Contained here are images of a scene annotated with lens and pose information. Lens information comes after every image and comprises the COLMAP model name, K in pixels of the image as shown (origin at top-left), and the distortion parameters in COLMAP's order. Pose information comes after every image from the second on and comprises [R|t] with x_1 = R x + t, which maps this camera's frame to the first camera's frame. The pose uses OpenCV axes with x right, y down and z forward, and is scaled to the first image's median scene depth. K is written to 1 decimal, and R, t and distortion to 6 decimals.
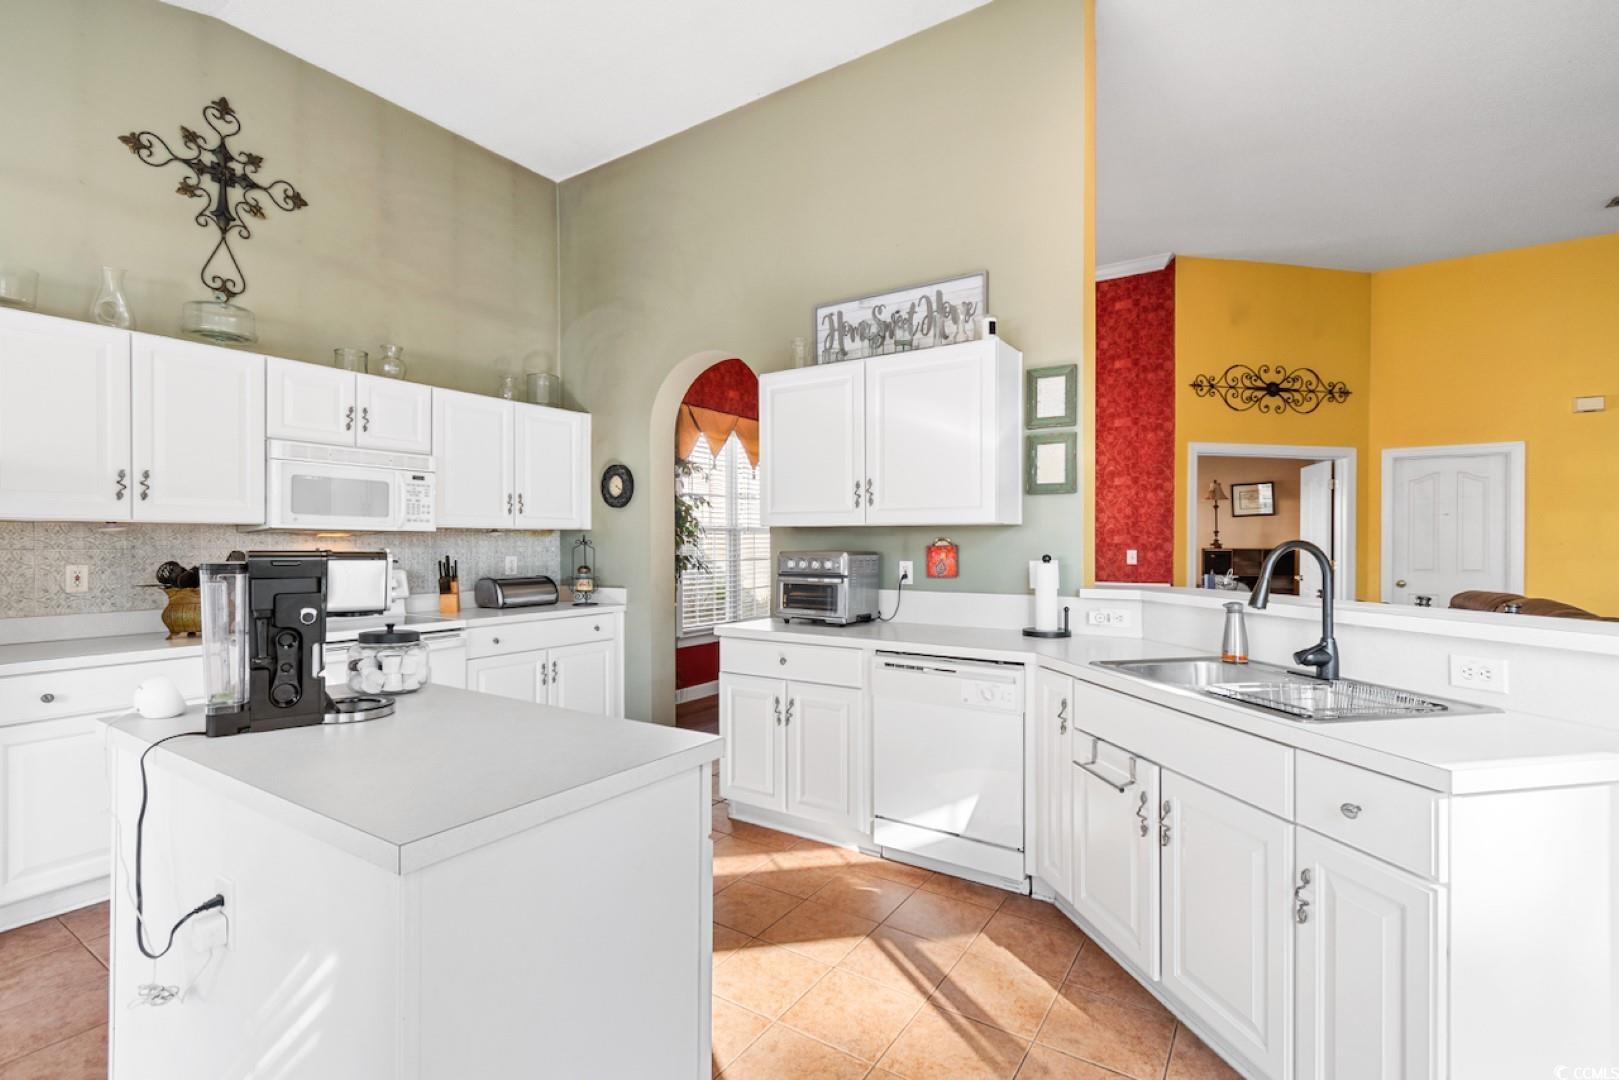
lens RADIAL K [[714.3, 0, 814.1], [0, 714.3, 547.9], [0, 0, 1]] dist [0.004084, -0.003029]
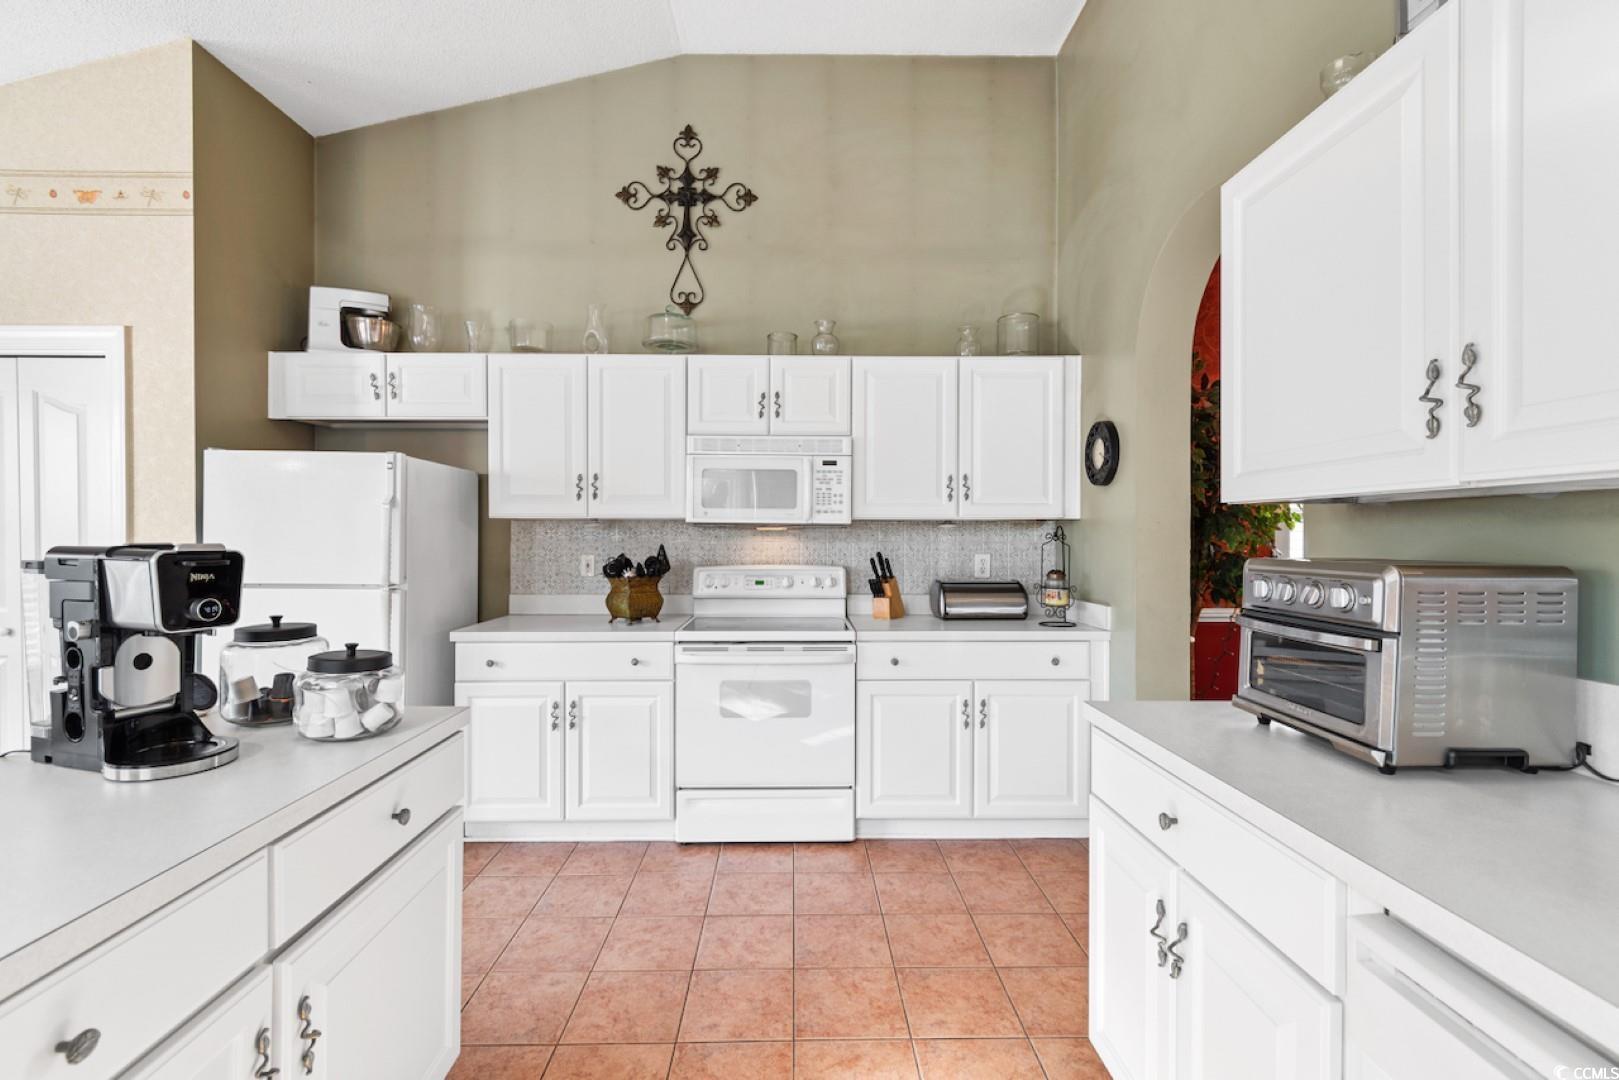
lens RADIAL K [[714.3, 0, 801.8], [0, 714.3, 541.9], [0, 0, 1]] dist [0.004084, -0.003029]
pose [[0.557910, 0.007414, -0.829869, 0.170824], [-0.007817, 0.999963, 0.003678, -0.004698], [0.829865, 0.004435, 0.557947, 0.537346]]
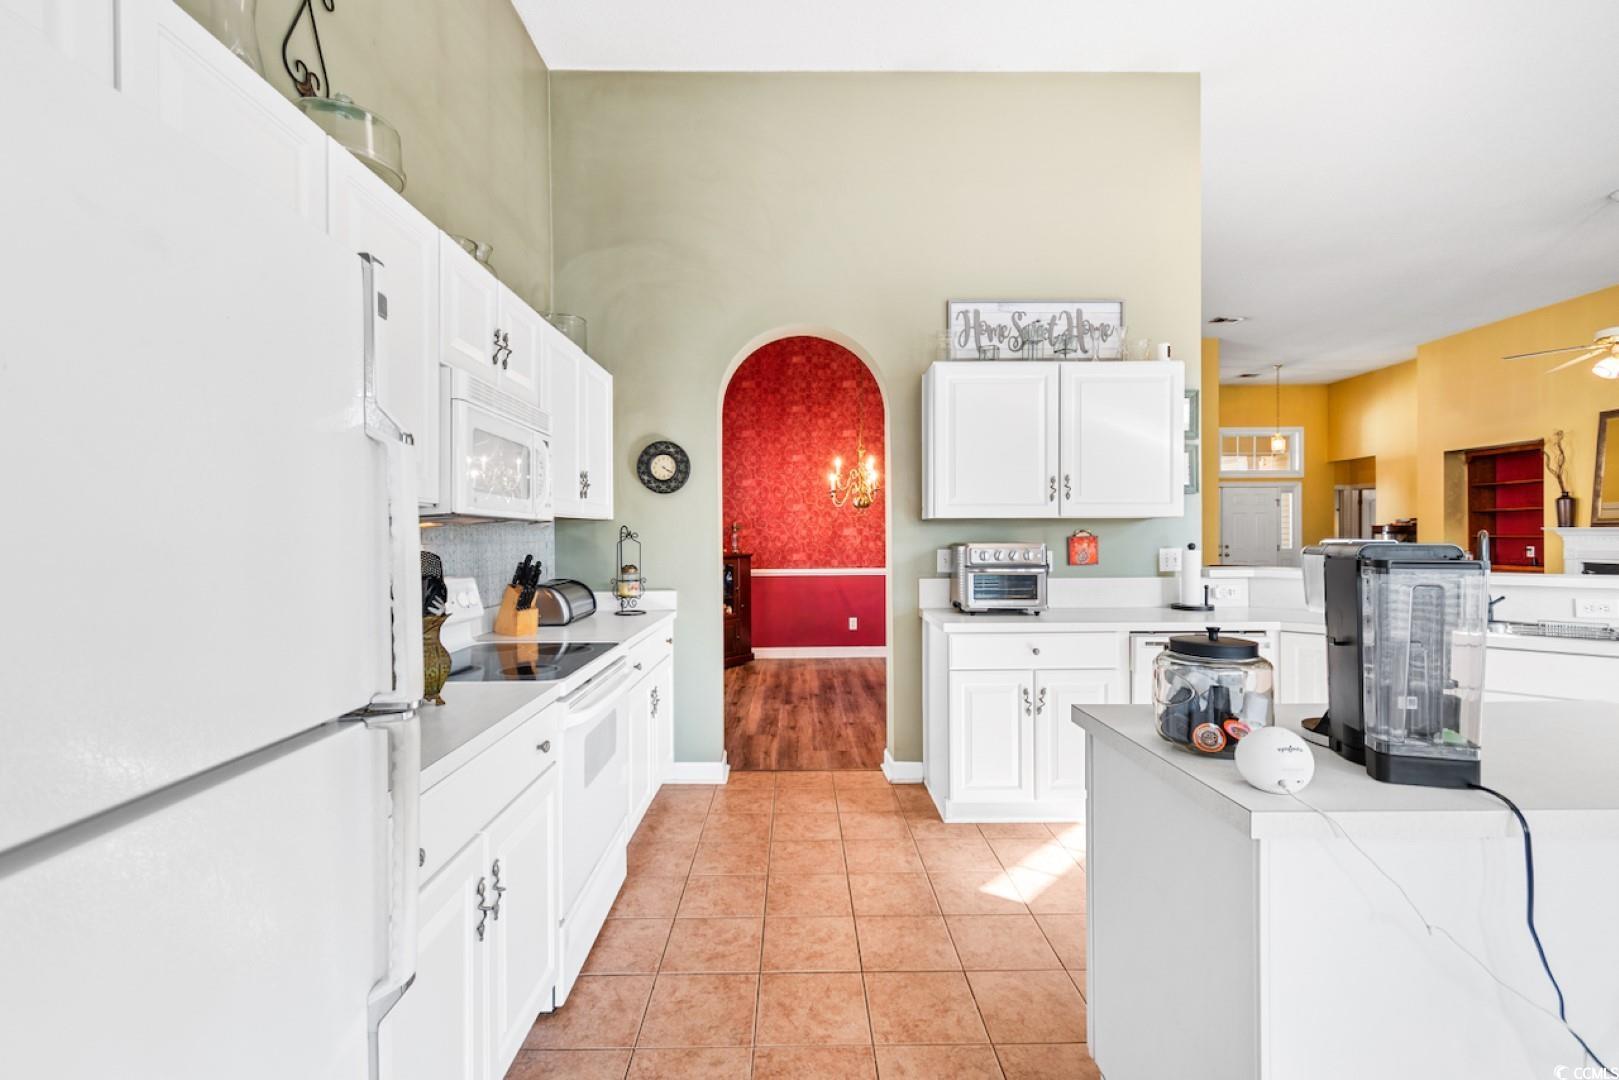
lens RADIAL K [[714.3, 0, 807.1], [0, 714.3, 533.4], [0, 0, 1]] dist [0.004084, -0.003029]
pose [[0.830837, -0.004167, 0.556500, -0.806671], [0.009079, 0.999940, -0.006067, -0.005252], [-0.556442, 0.010093, 0.830825, 0.308992]]
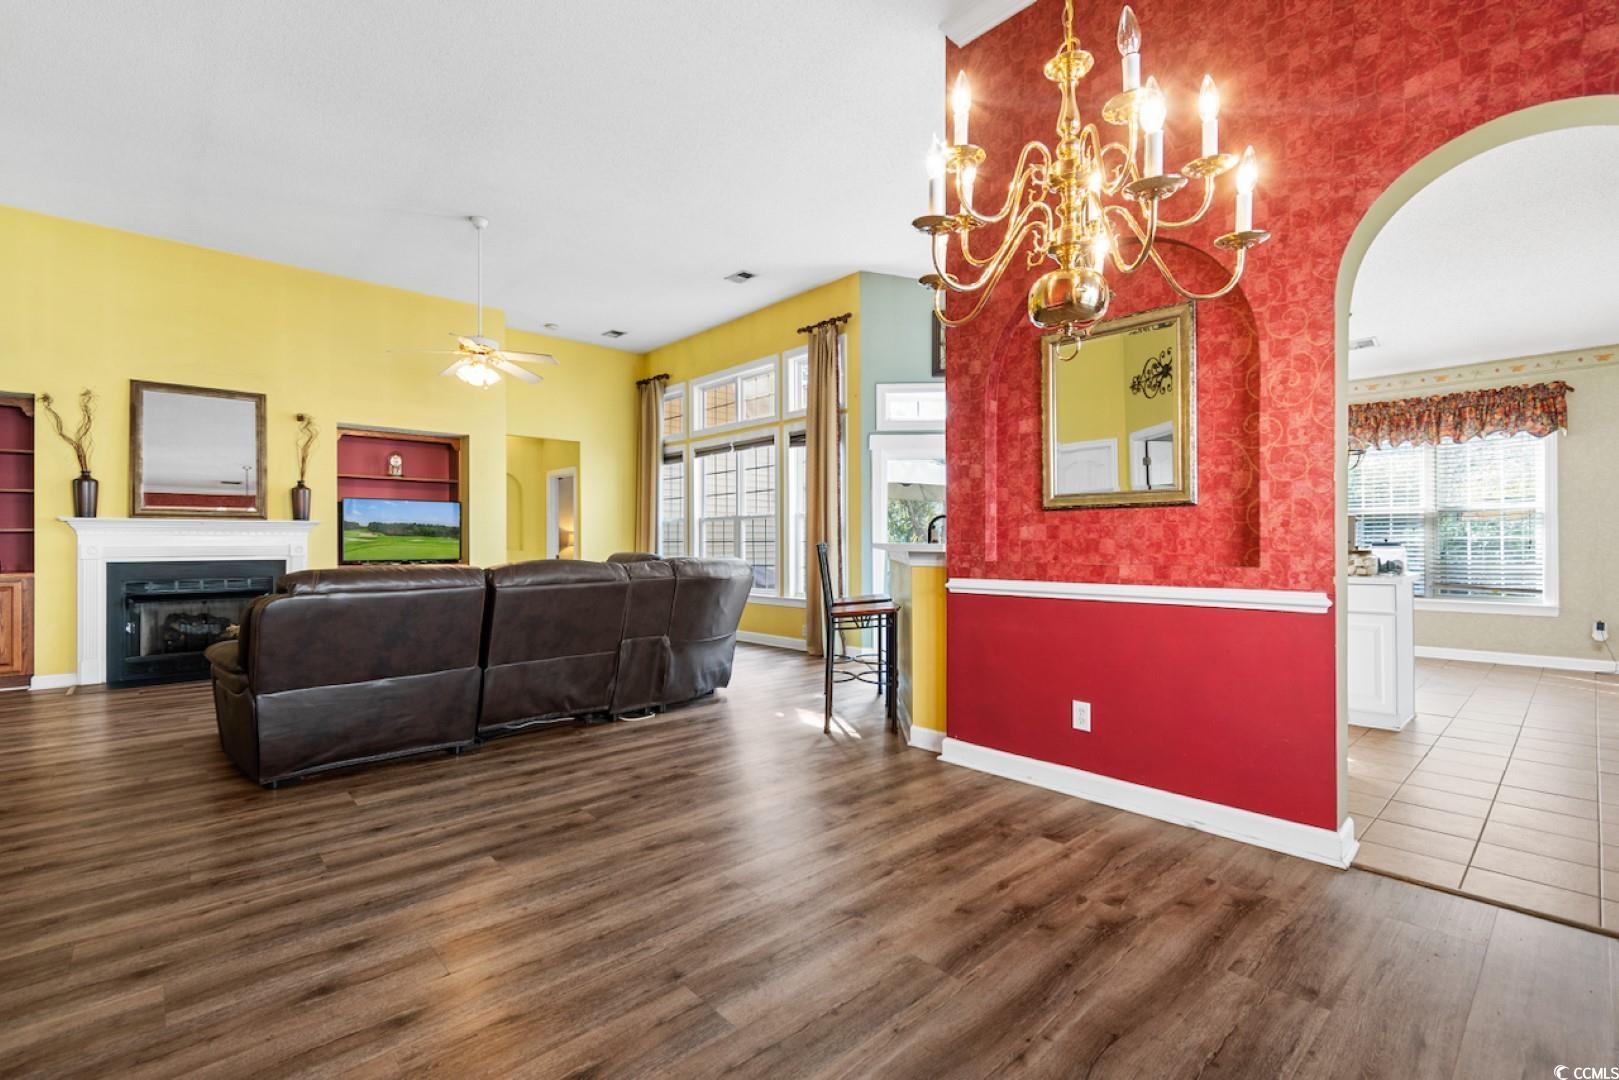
lens RADIAL K [[714.3, 0, 807.9], [0, 714.3, 537.2], [0, 0, 1]] dist [0.004084, -0.003029]
pose [[-0.967132, 0.004399, 0.254238, 0.299849], [0.005115, 0.999985, 0.002158, 0.036827], [-0.254224, 0.003388, -0.967139, 2.076087]]
